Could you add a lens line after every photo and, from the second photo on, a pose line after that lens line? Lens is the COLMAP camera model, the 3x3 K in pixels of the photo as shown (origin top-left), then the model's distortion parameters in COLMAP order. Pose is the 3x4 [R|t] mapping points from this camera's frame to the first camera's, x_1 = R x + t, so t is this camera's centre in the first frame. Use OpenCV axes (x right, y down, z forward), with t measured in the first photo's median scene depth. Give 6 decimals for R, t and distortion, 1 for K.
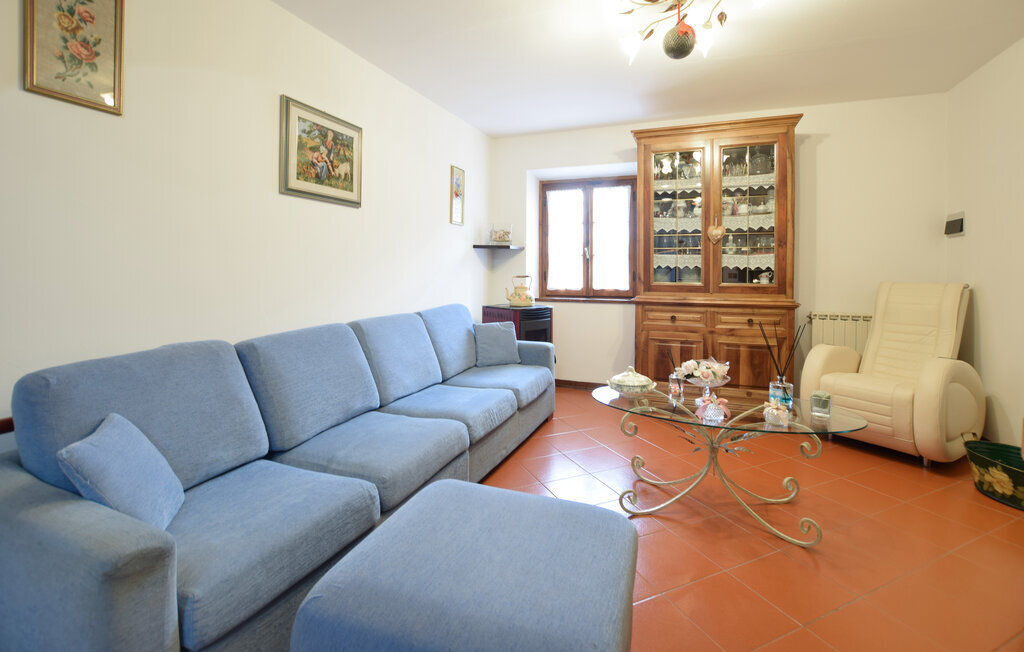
lens RADIAL K [[467.1, 0, 497.4], [0, 467.1, 277.0], [0, 0, 1]] dist [-0.033806, 0.003636]
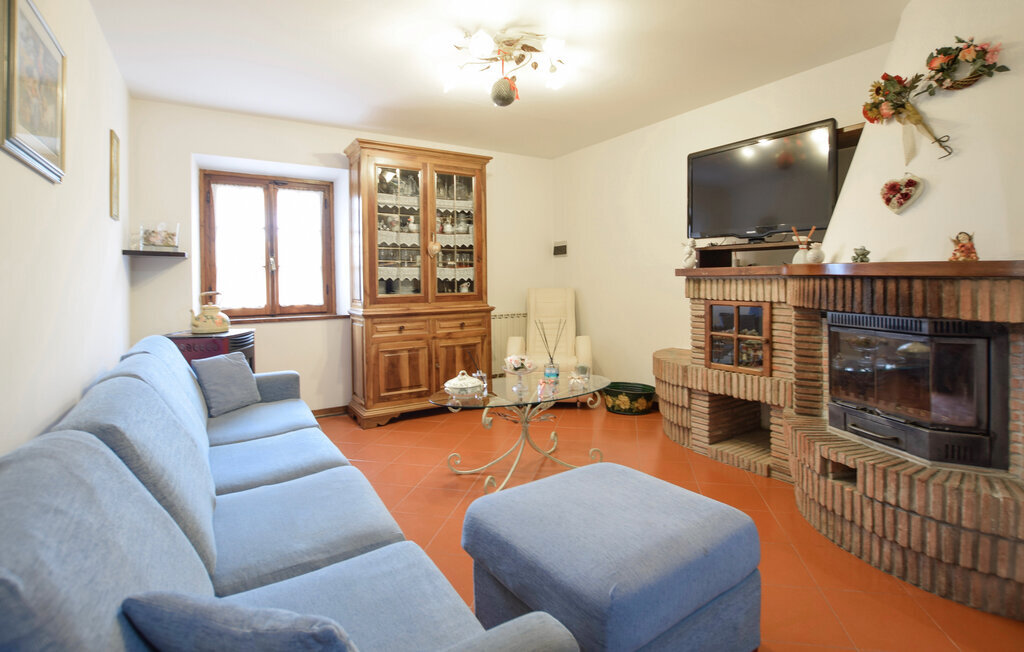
lens RADIAL K [[497.1, 0, 544.9], [0, 497.1, 282.3], [0, 0, 1]] dist [-0.026835, 0.000782]
pose [[0.545200, -0.015547, 0.838162, -0.379757], [0.026909, 0.999637, 0.001039, -0.007195], [-0.837874, 0.021988, 0.545420, 0.125502]]
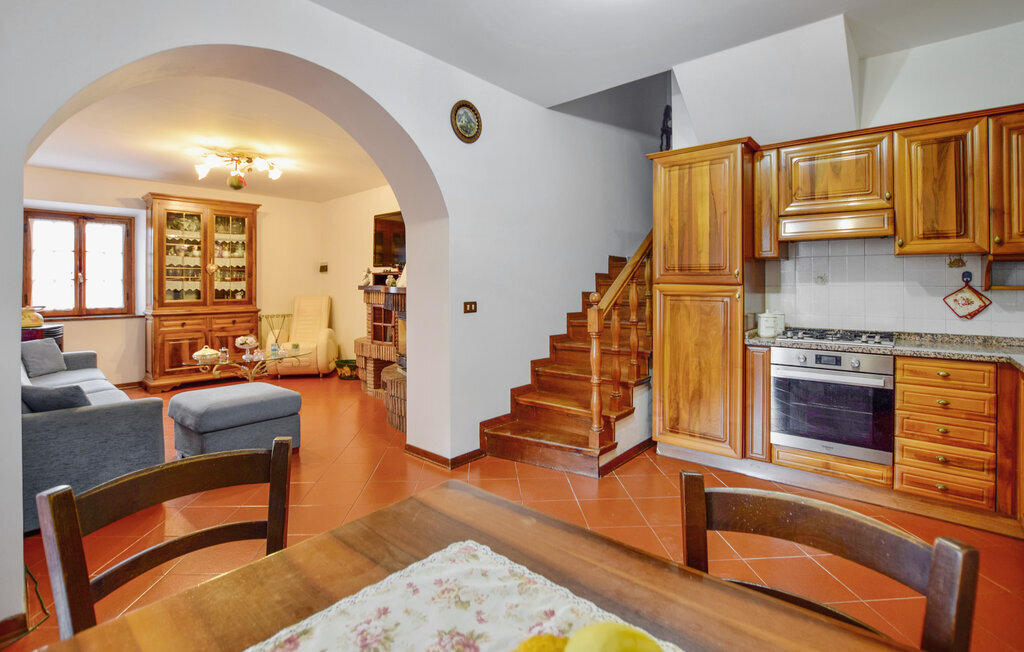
lens RADIAL K [[467.1, 0, 518.1], [0, 467.1, 280.1], [0, 0, 1]] dist [-0.033806, 0.003636]
pose [[0.321845, 0.004118, 0.946783, -0.683127], [0.018613, 0.999770, -0.010676, -0.017085], [-0.946609, 0.021059, 0.321695, -0.504465]]
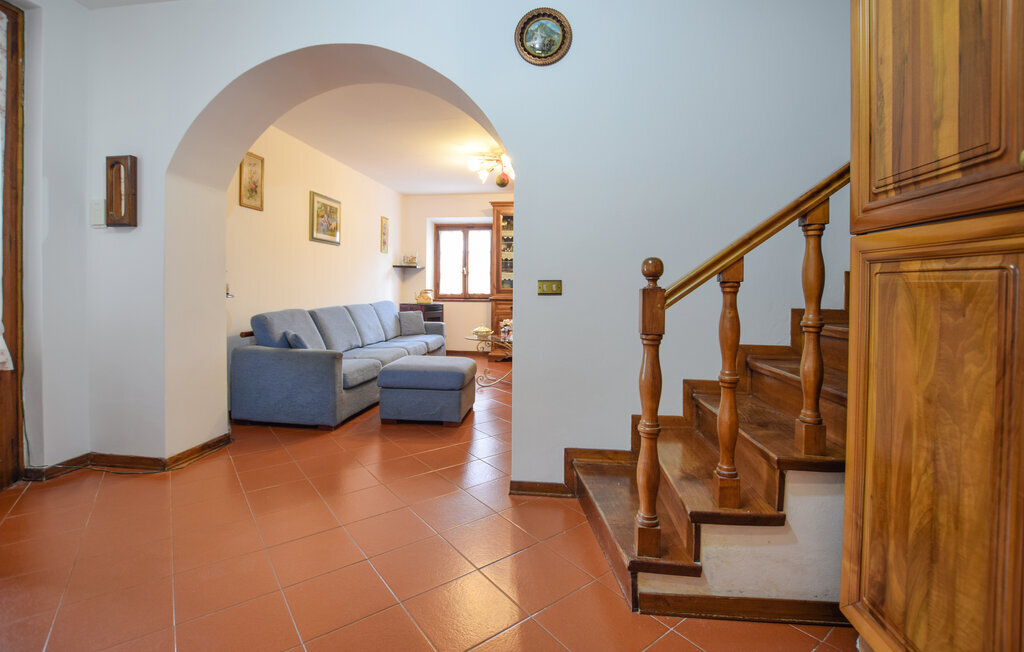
lens RADIAL K [[467.1, 0, 499.0], [0, 467.1, 289.7], [0, 0, 1]] dist [-0.033806, 0.003636]
pose [[0.968821, -0.000085, 0.247763, -0.115424], [0.001751, 0.999977, -0.006505, 0.029513], [-0.247757, 0.006736, 0.968799, -0.738114]]
